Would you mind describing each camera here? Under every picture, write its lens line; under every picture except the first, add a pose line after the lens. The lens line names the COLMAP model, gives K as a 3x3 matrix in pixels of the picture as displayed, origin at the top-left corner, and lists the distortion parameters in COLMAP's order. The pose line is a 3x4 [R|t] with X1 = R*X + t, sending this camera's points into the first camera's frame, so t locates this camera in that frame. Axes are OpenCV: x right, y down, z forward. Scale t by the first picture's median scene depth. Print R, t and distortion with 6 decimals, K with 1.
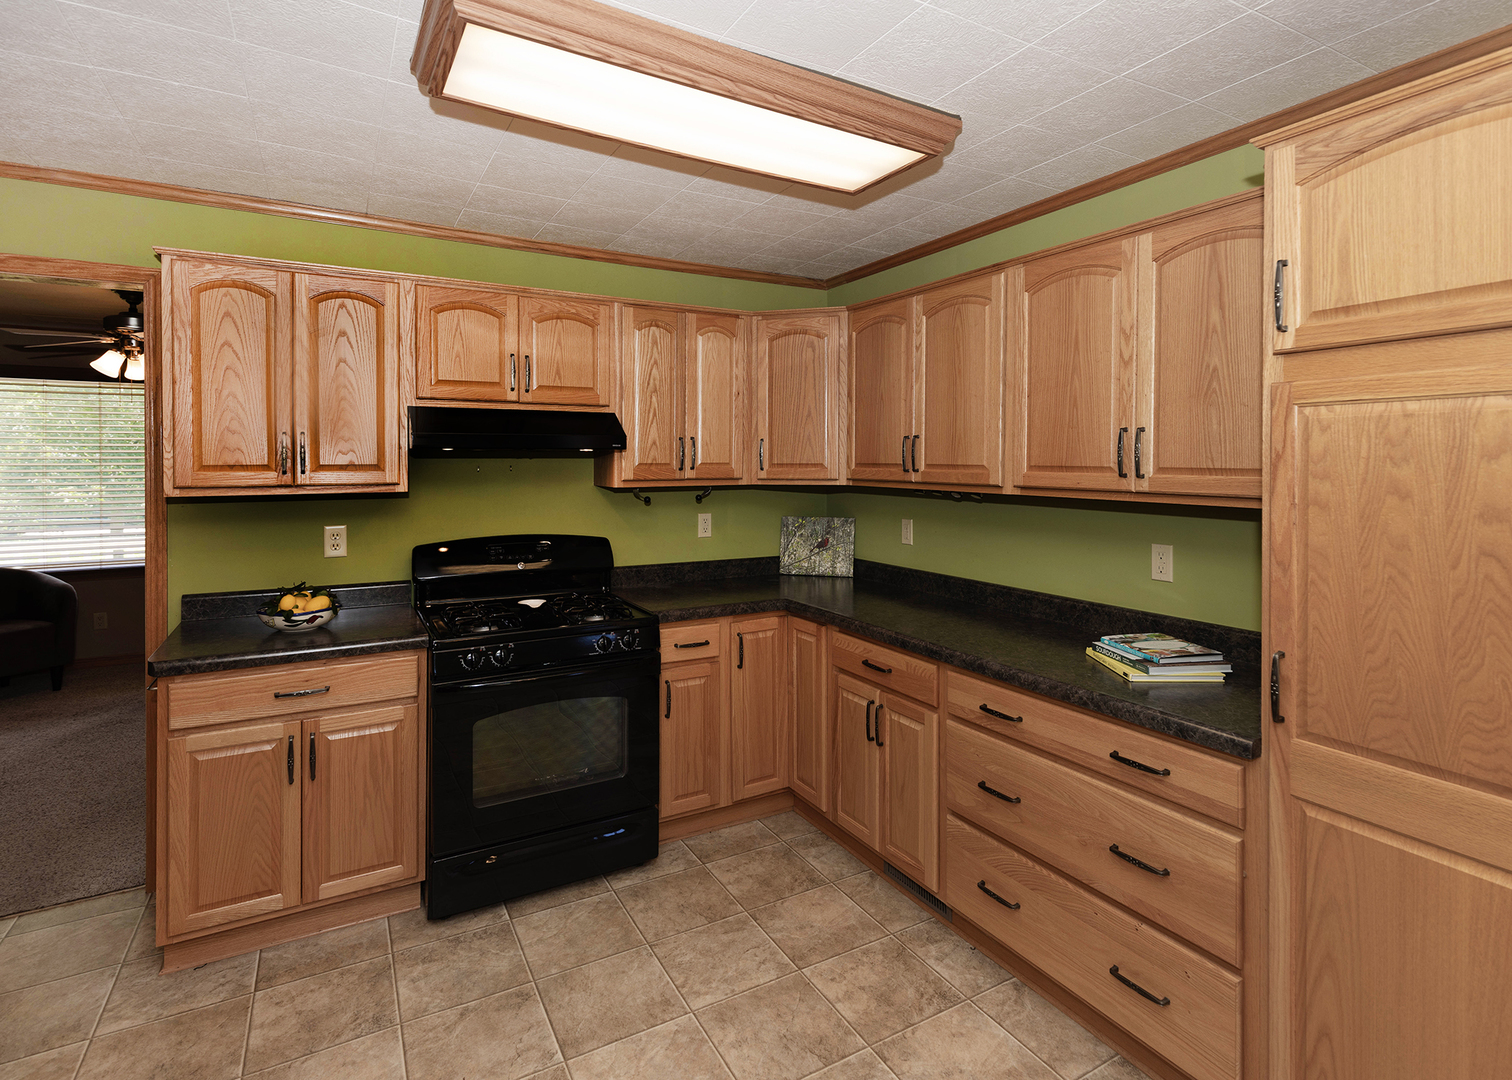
lens RADIAL K [[698.7, 0, 756.0], [0, 698.7, 540.0], [0, 0, 1]] dist [0.005099, -0.000562]
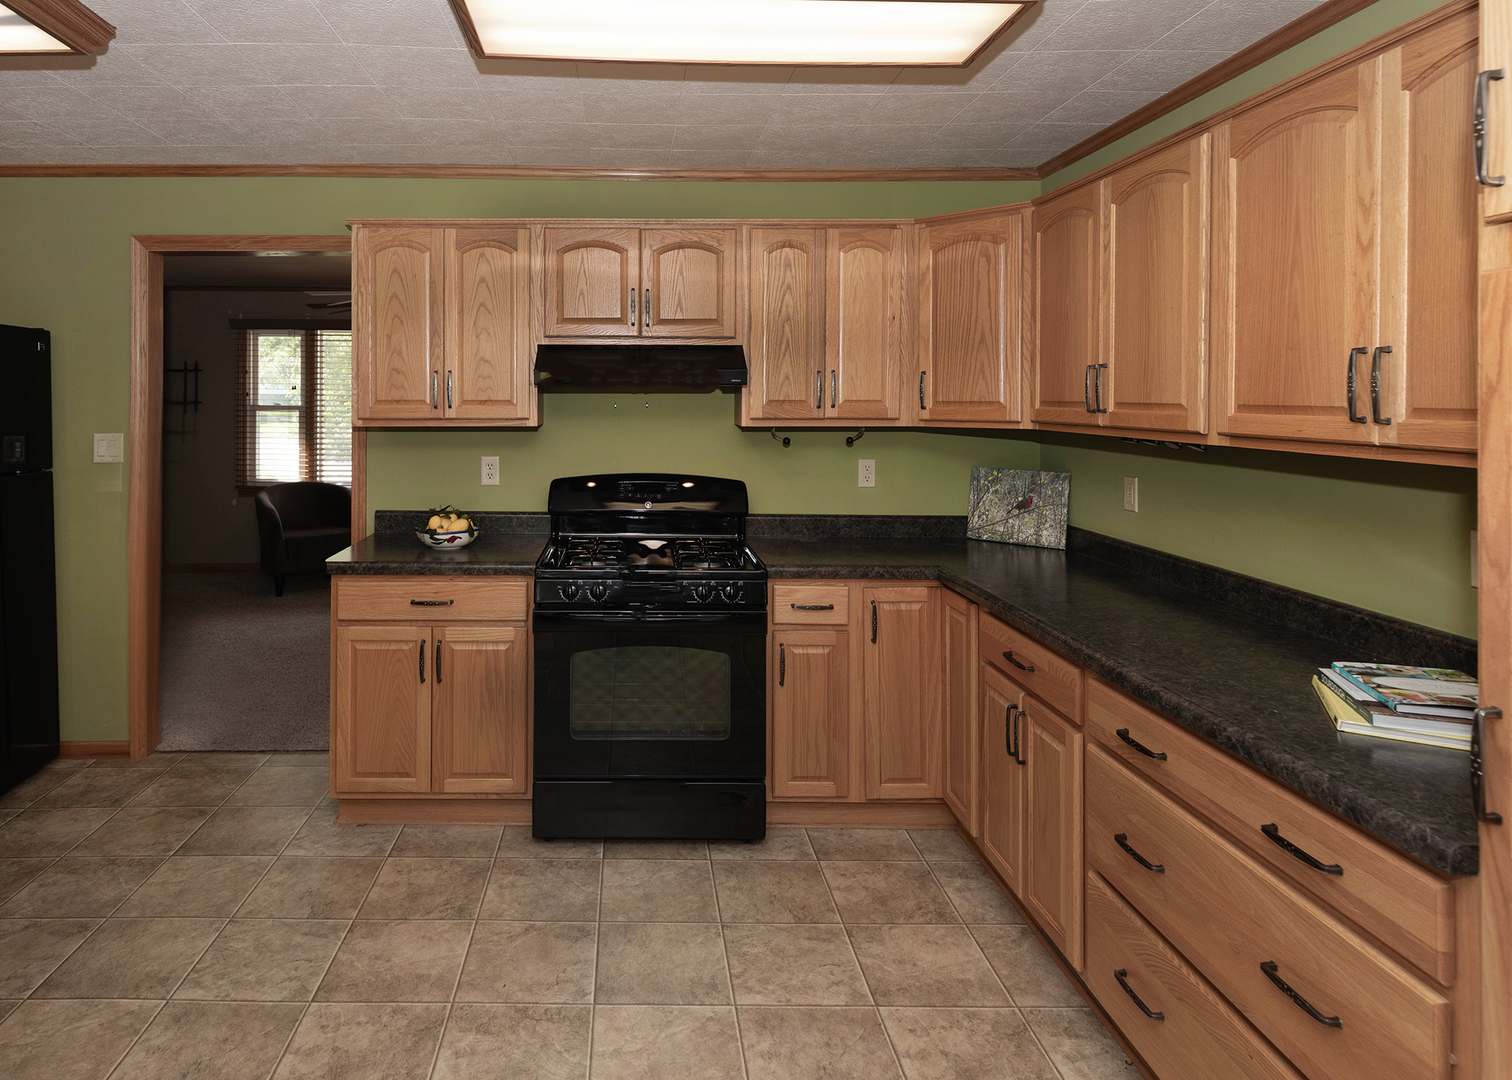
lens RADIAL K [[812.2, 0, 699.8], [0, 812.2, 490.9], [0, 0, 1]] dist [0.006027, -0.001439]
pose [[0.889363, 0.054416, -0.453952, 0.282763], [-0.054917, 0.998418, 0.012090, -0.000429], [0.453891, 0.014177, 0.890944, 0.029494]]
